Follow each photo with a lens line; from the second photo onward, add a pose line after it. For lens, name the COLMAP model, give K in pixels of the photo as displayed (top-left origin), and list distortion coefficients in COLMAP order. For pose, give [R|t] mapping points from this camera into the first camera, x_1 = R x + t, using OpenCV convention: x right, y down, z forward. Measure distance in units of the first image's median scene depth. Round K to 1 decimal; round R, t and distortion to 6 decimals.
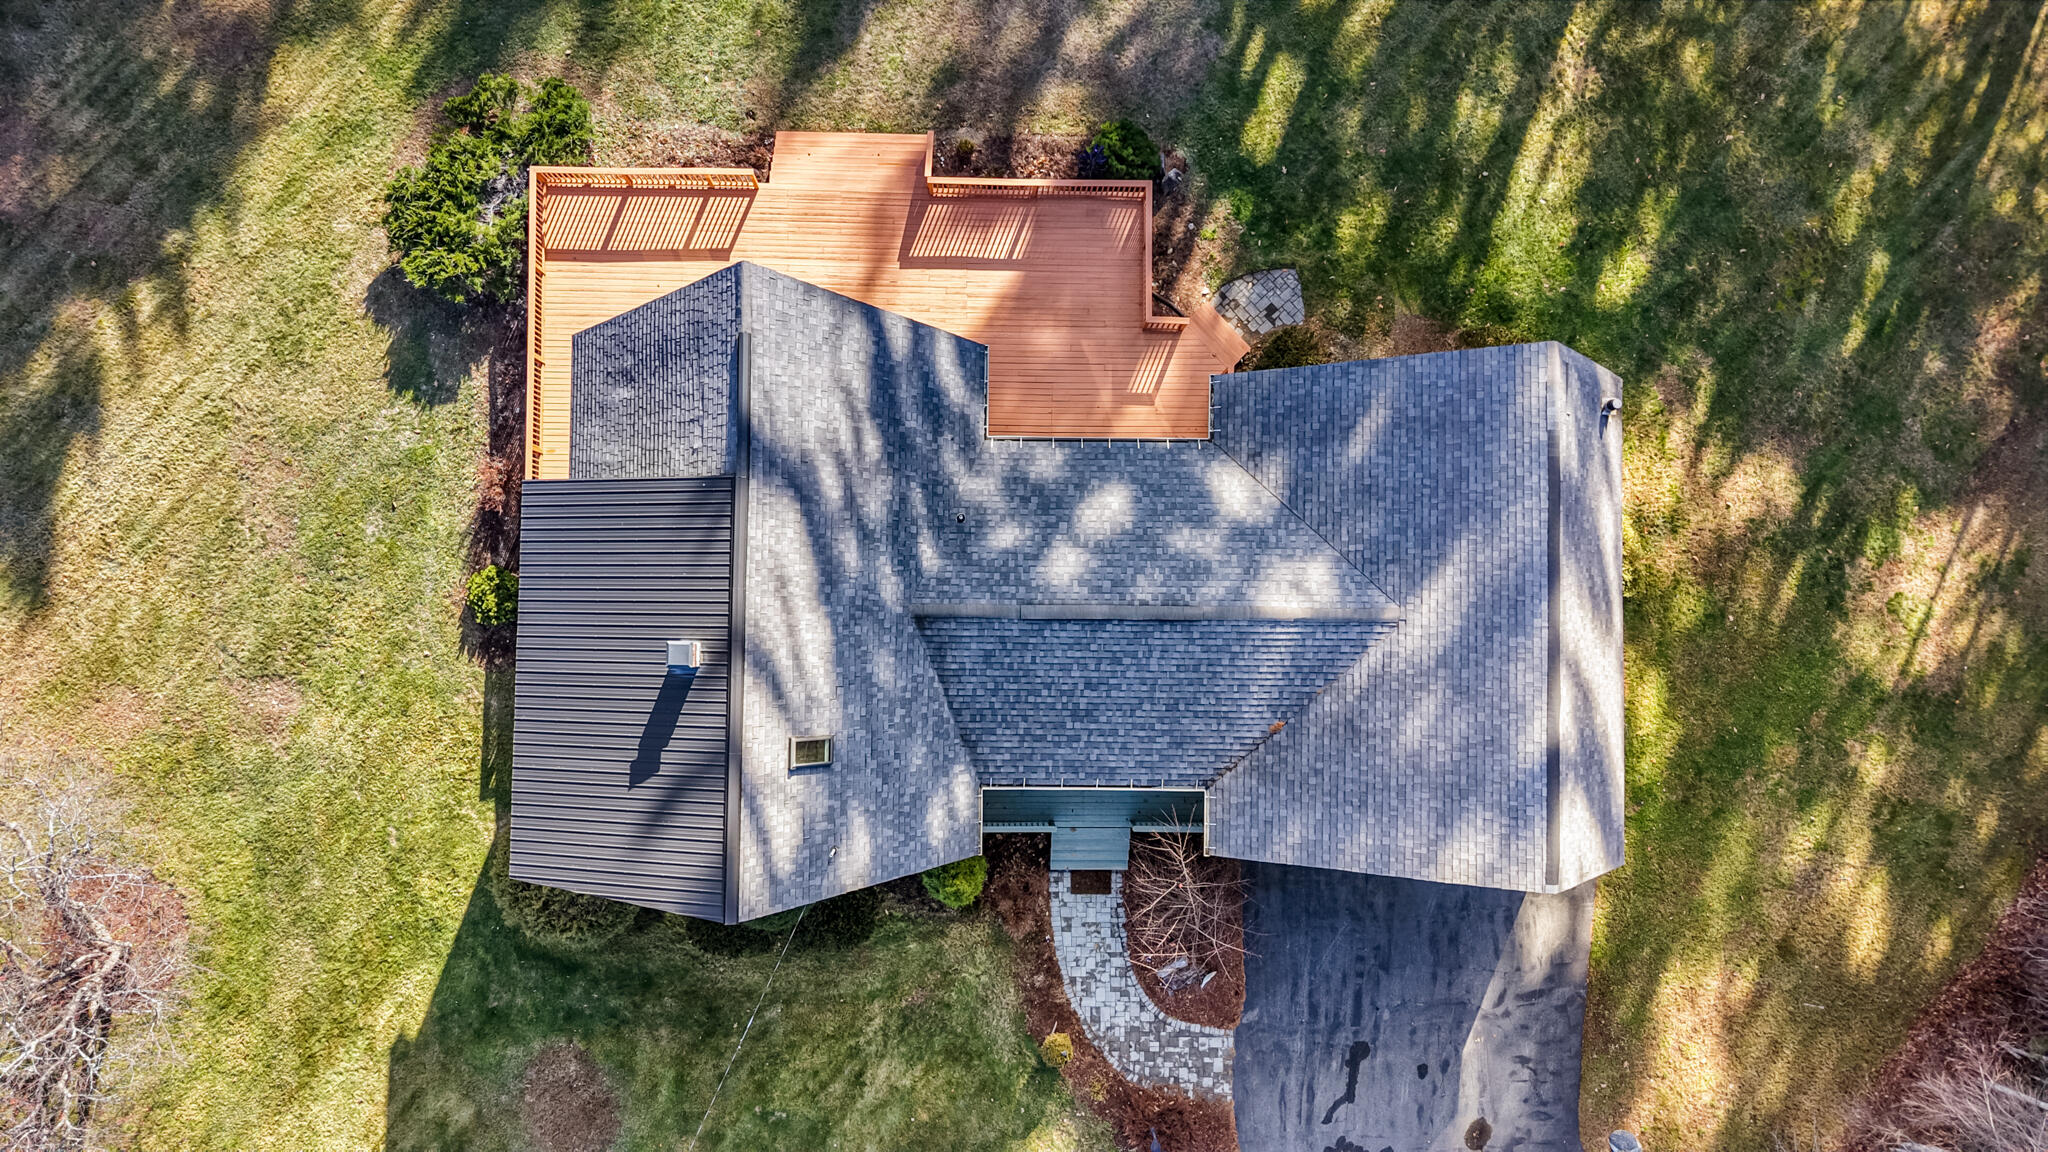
lens RADIAL K [[1348.1, 0, 1024.0], [0, 1348.1, 576.0], [0, 0, 1]] dist [-0.030469, -0.000432]
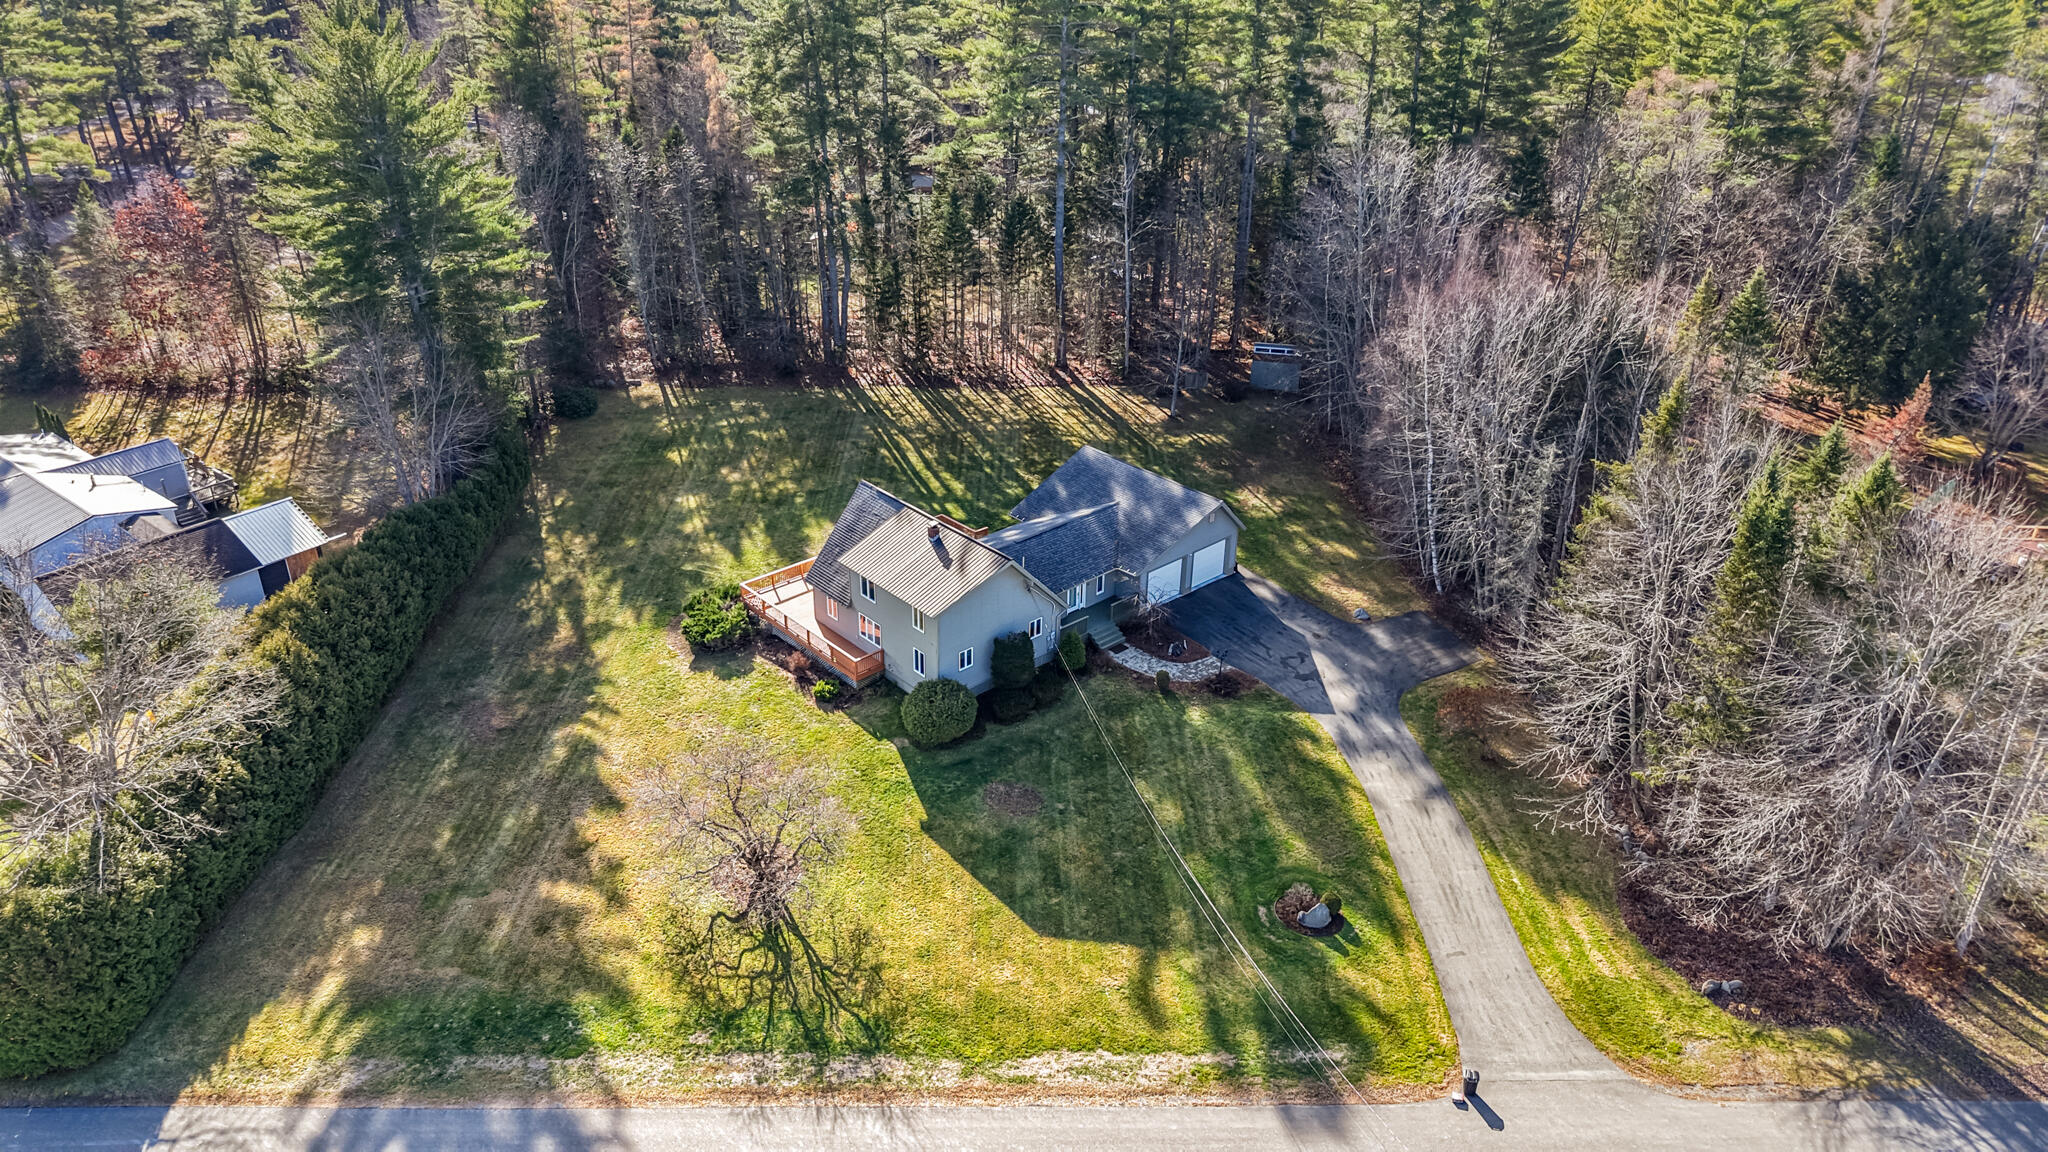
lens RADIAL K [[1348.1, 0, 1024.0], [0, 1348.1, 576.0], [0, 0, 1]] dist [-0.030469, -0.000432]
pose [[0.733526, -0.328096, 0.595225, -1.357010], [0.679404, 0.378105, -0.628846, 1.480779], [-0.018736, 0.865673, 0.500259, -0.228105]]
